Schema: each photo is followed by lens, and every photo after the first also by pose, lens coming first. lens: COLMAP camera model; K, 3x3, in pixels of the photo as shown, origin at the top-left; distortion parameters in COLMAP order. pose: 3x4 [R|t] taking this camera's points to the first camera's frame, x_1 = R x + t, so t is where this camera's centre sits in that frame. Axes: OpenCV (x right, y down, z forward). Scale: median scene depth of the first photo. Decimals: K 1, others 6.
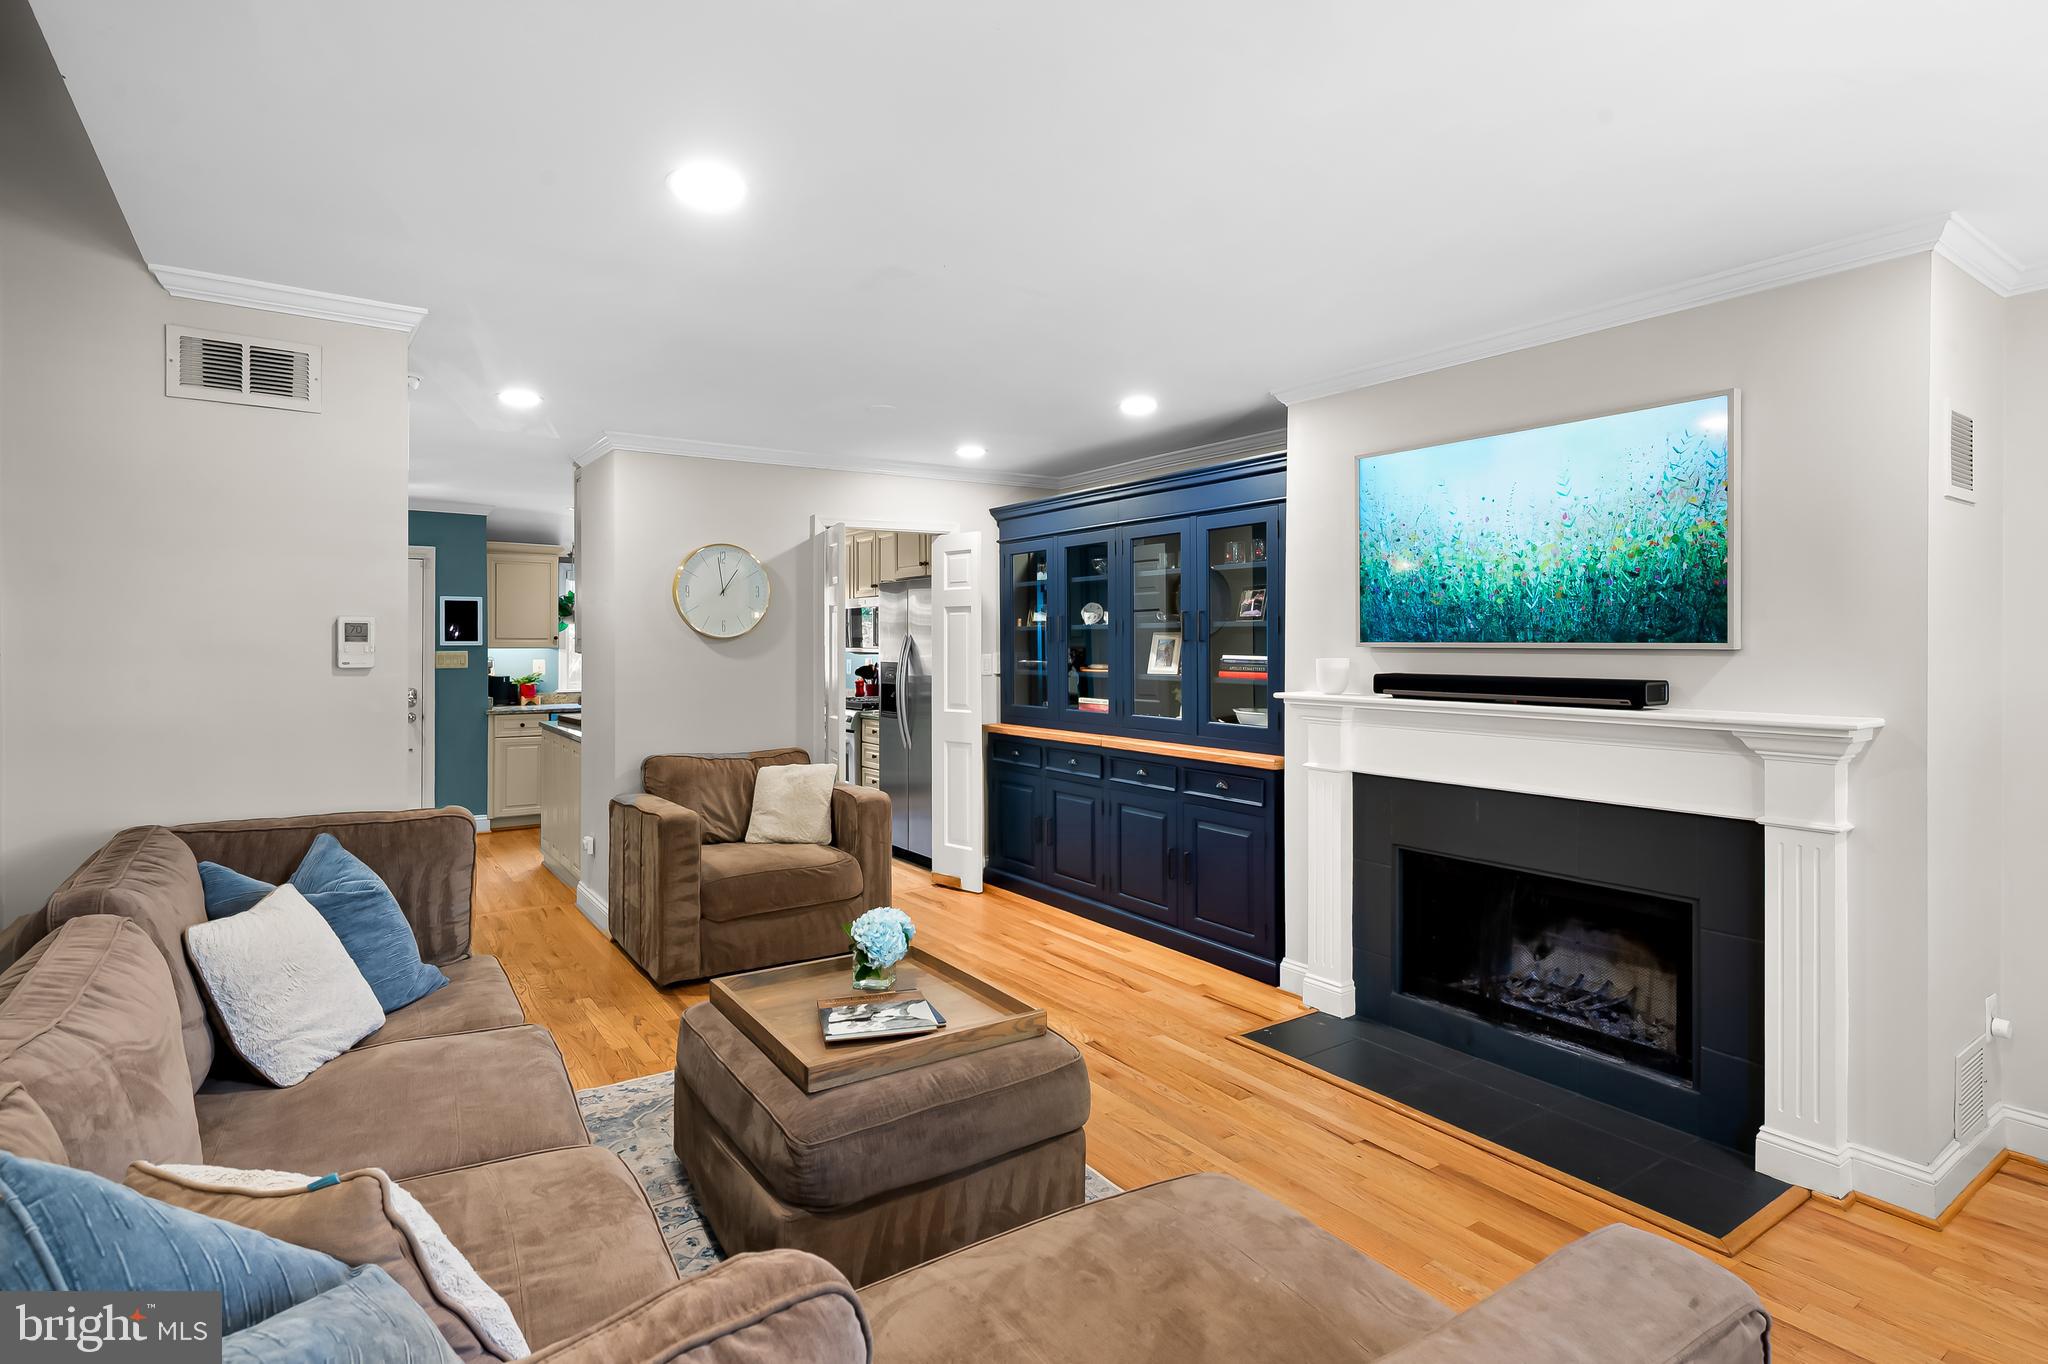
lens RADIAL K [[1002.4, 0, 1019.0], [0, 1002.4, 640.9], [0, 0, 1]] dist [0.006121, -0.001747]
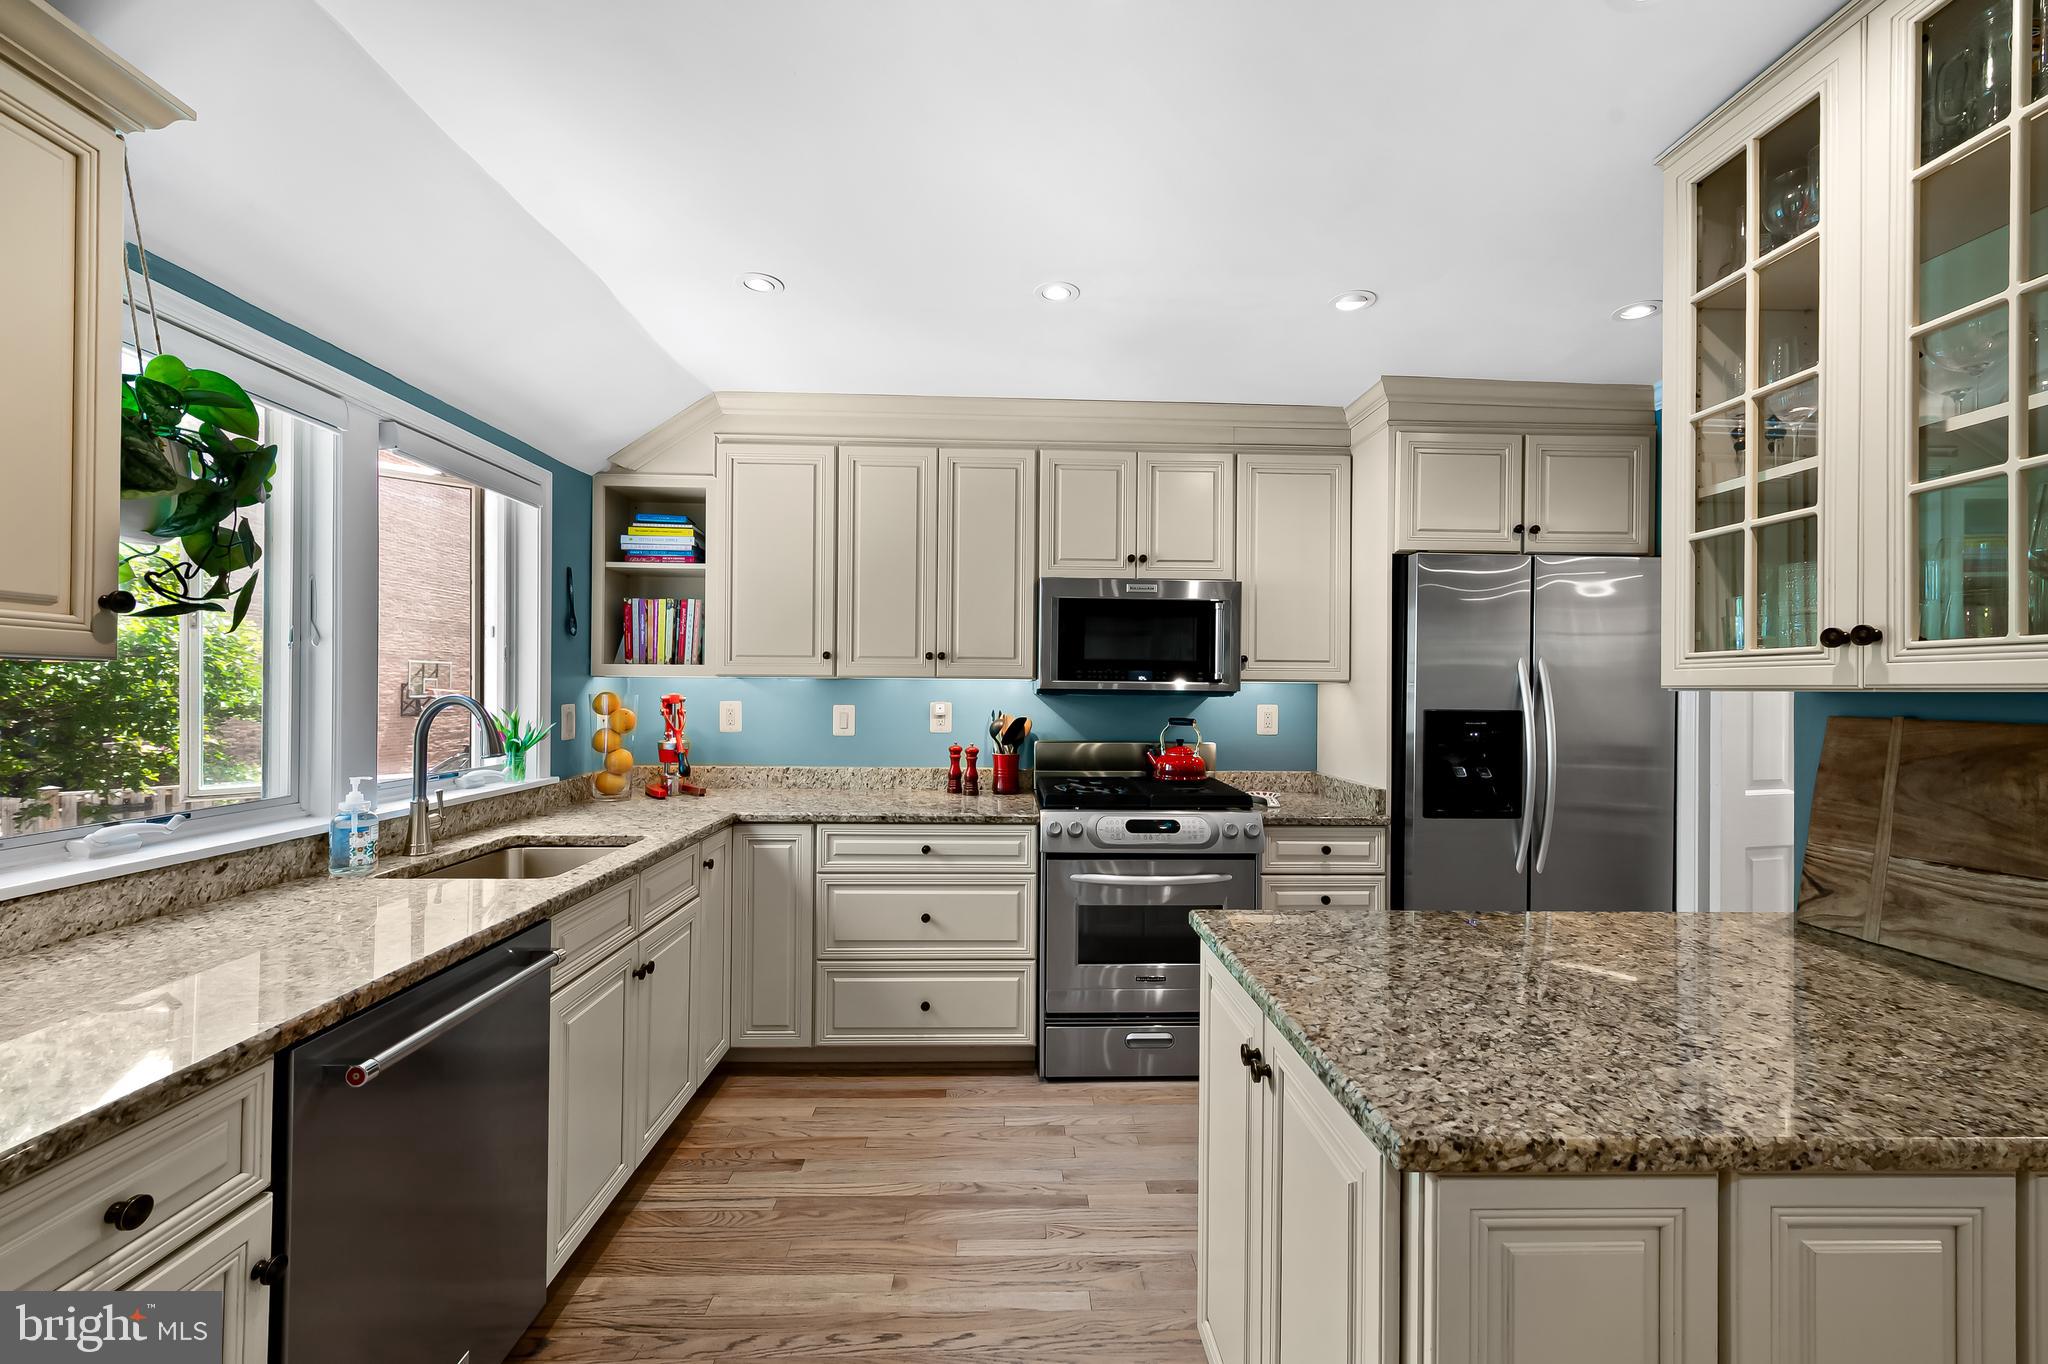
lens RADIAL K [[817.7, 0, 1031.6], [0, 817.7, 688.4], [0, 0, 1]] dist [0.007775, -0.001162]
pose [[0.527783, 0.004605, 0.849366, -1.466001], [-0.012794, 0.999915, 0.002530, 0.029398], [-0.849283, -0.012202, 0.527797, 2.332098]]
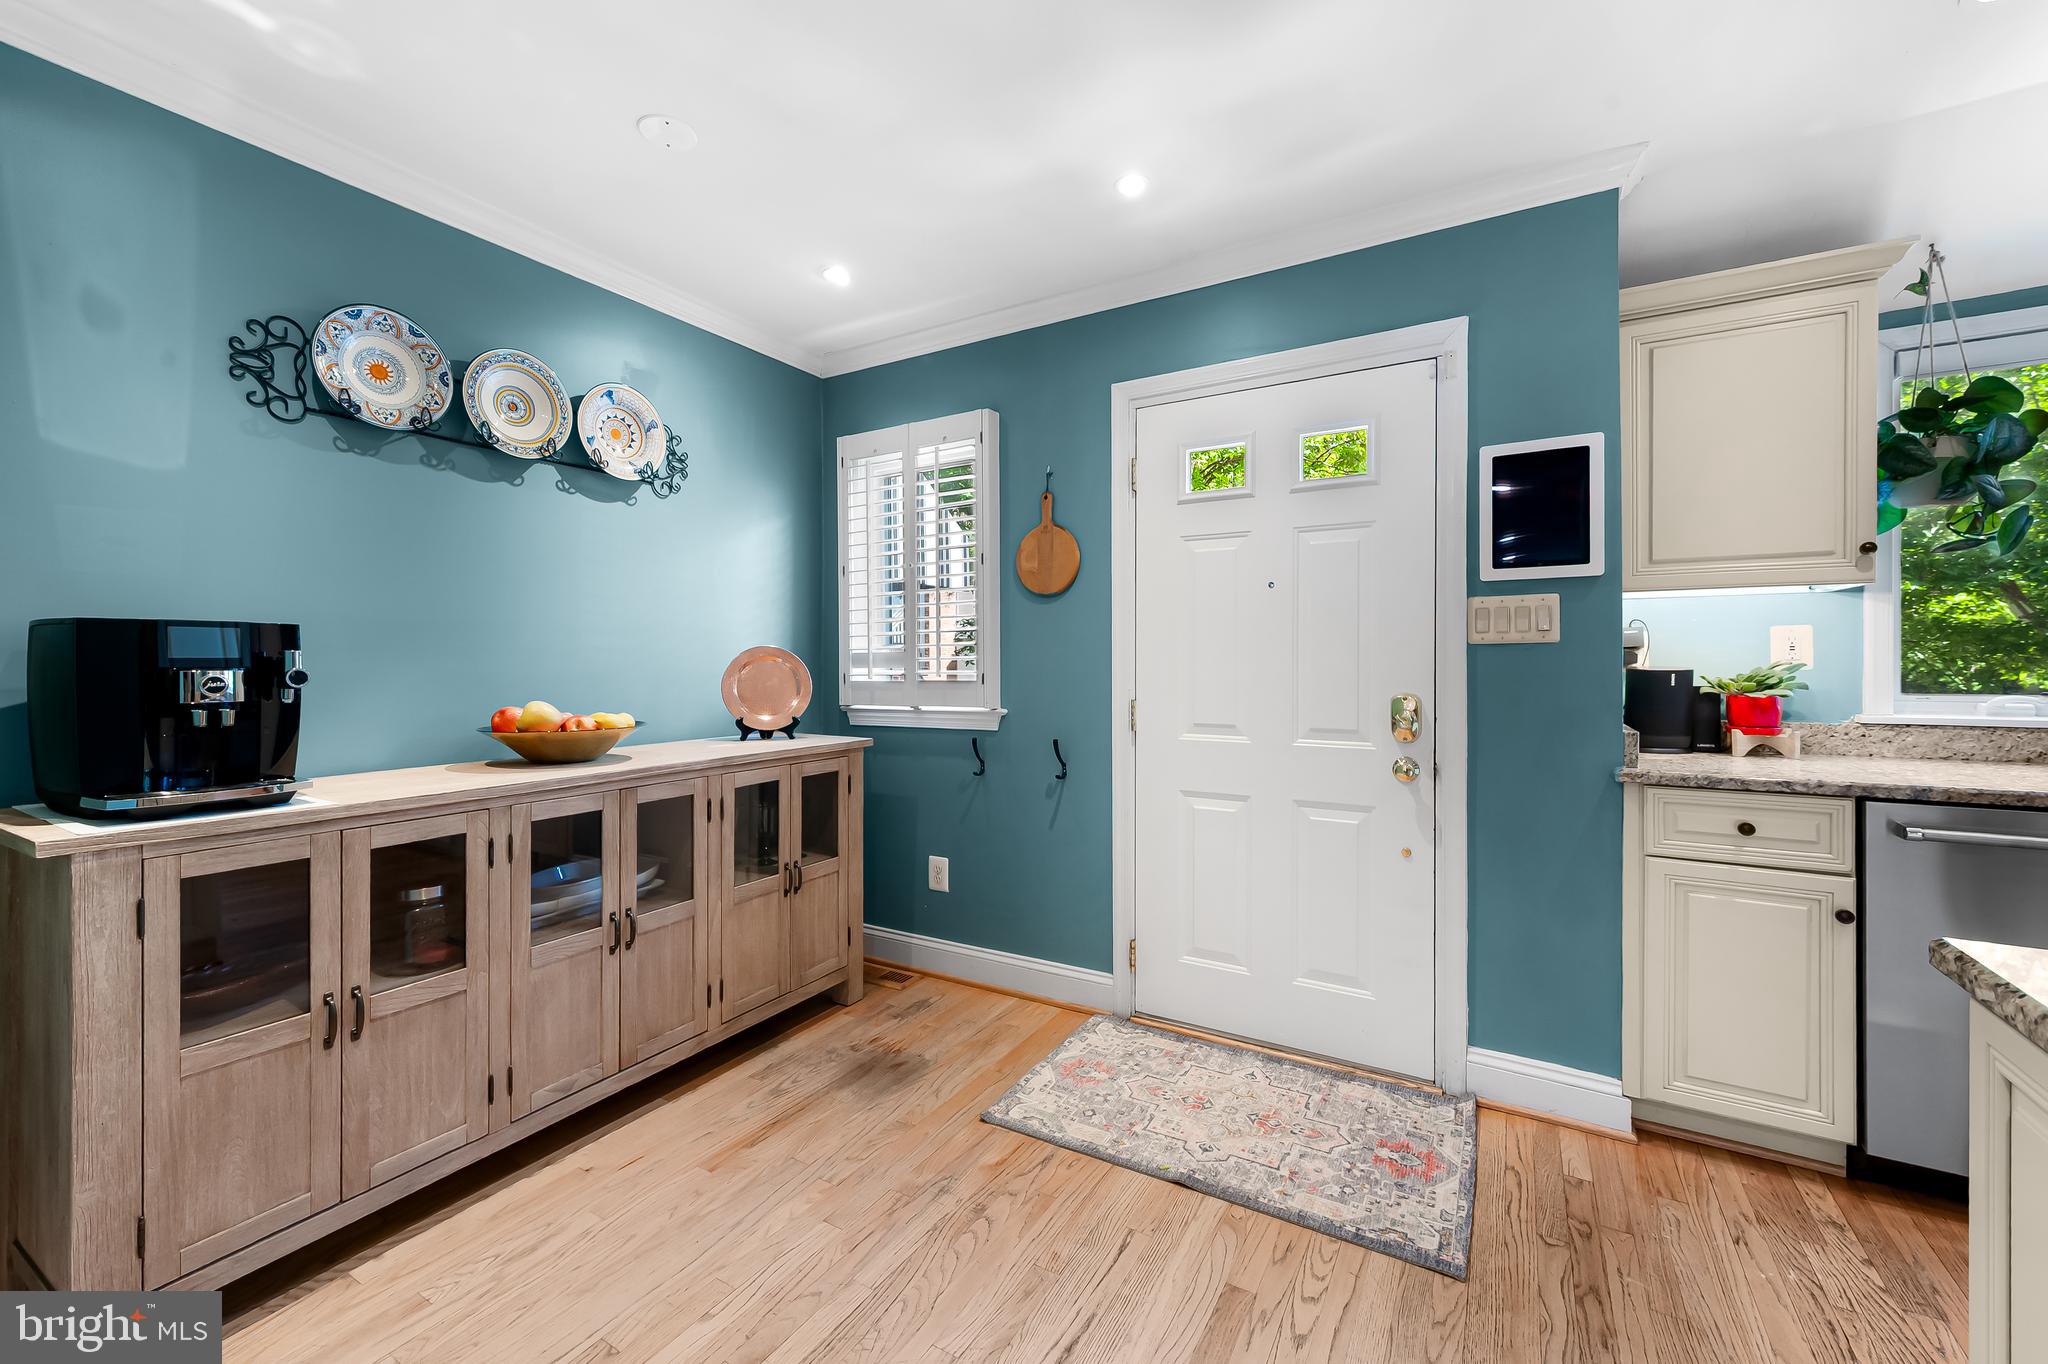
lens RADIAL K [[817.7, 0, 1031.0], [0, 817.7, 669.2], [0, 0, 1]] dist [0.007775, -0.001162]
pose [[0.430425, 0.001528, -0.902625, -1.012610], [0.009678, 0.999933, 0.006308, 0.089036], [0.902574, -0.011451, 0.430382, 1.943883]]
